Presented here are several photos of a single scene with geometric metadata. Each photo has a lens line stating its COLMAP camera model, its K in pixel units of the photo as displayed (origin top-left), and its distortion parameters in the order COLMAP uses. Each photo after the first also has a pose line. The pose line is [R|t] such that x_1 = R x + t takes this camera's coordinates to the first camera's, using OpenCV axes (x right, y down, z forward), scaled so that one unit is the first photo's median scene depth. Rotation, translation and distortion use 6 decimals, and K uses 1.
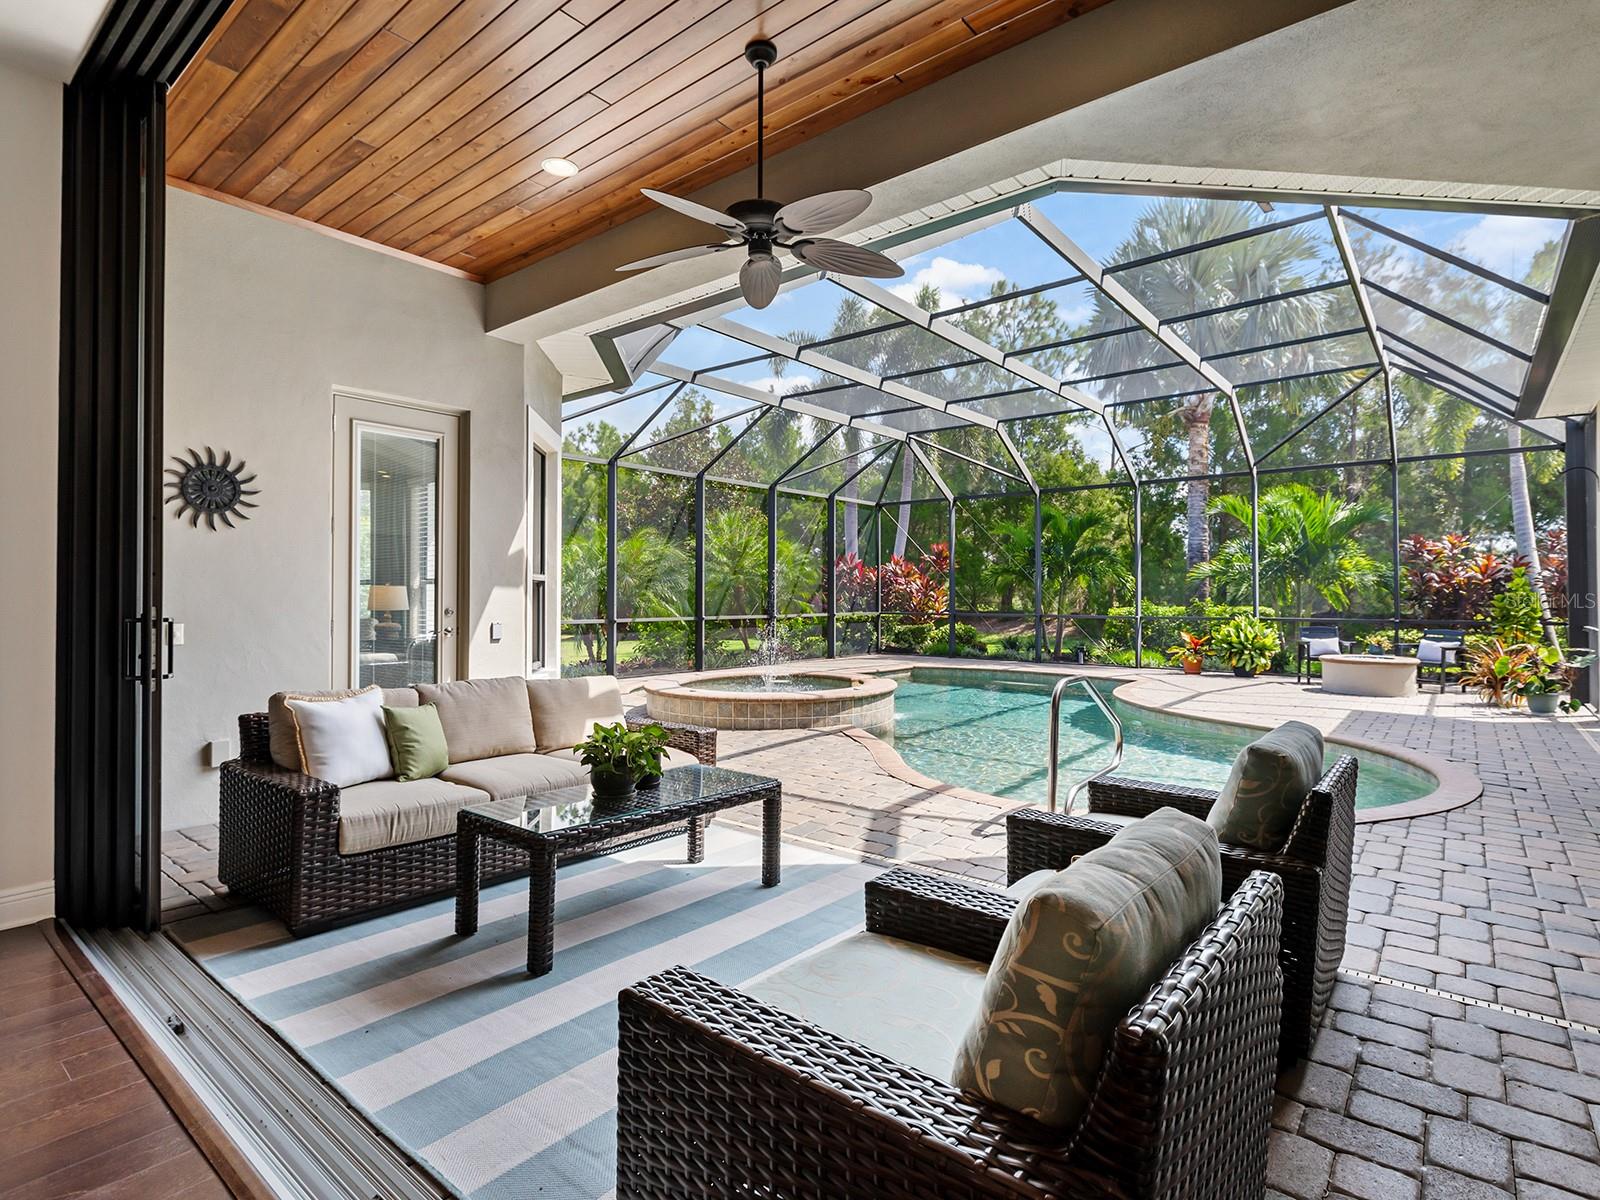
lens RADIAL K [[835.8, 0, 800.0], [0, 835.8, 600.0], [0, 0, 1]] dist [-0.001106, -0.000163]
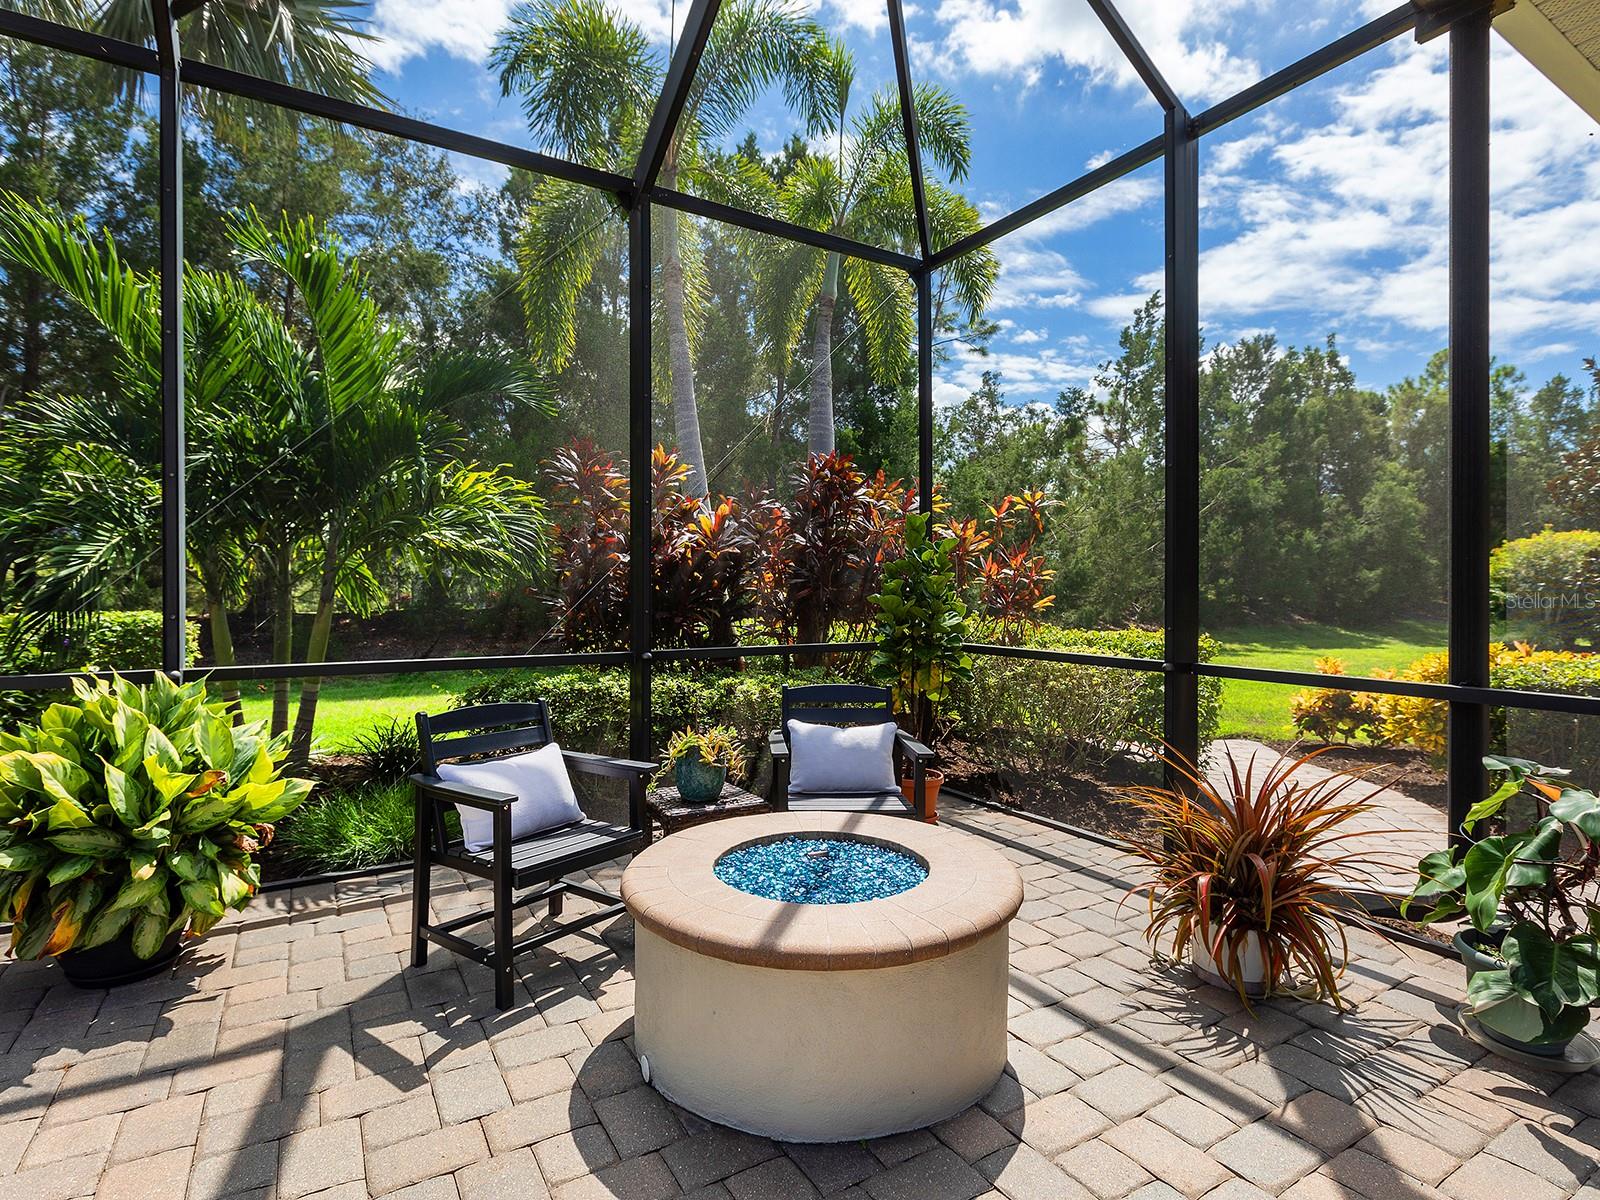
lens RADIAL K [[780.8, 0, 801.1], [0, 780.8, 556.3], [0, 0, 1]] dist [0.000531, 0.000114]
pose [[0.305294, 0.029044, 0.951815, 0.358927], [0.010563, 0.999370, -0.033883, -0.002707], [-0.952200, 0.020399, 0.304795, 0.705219]]
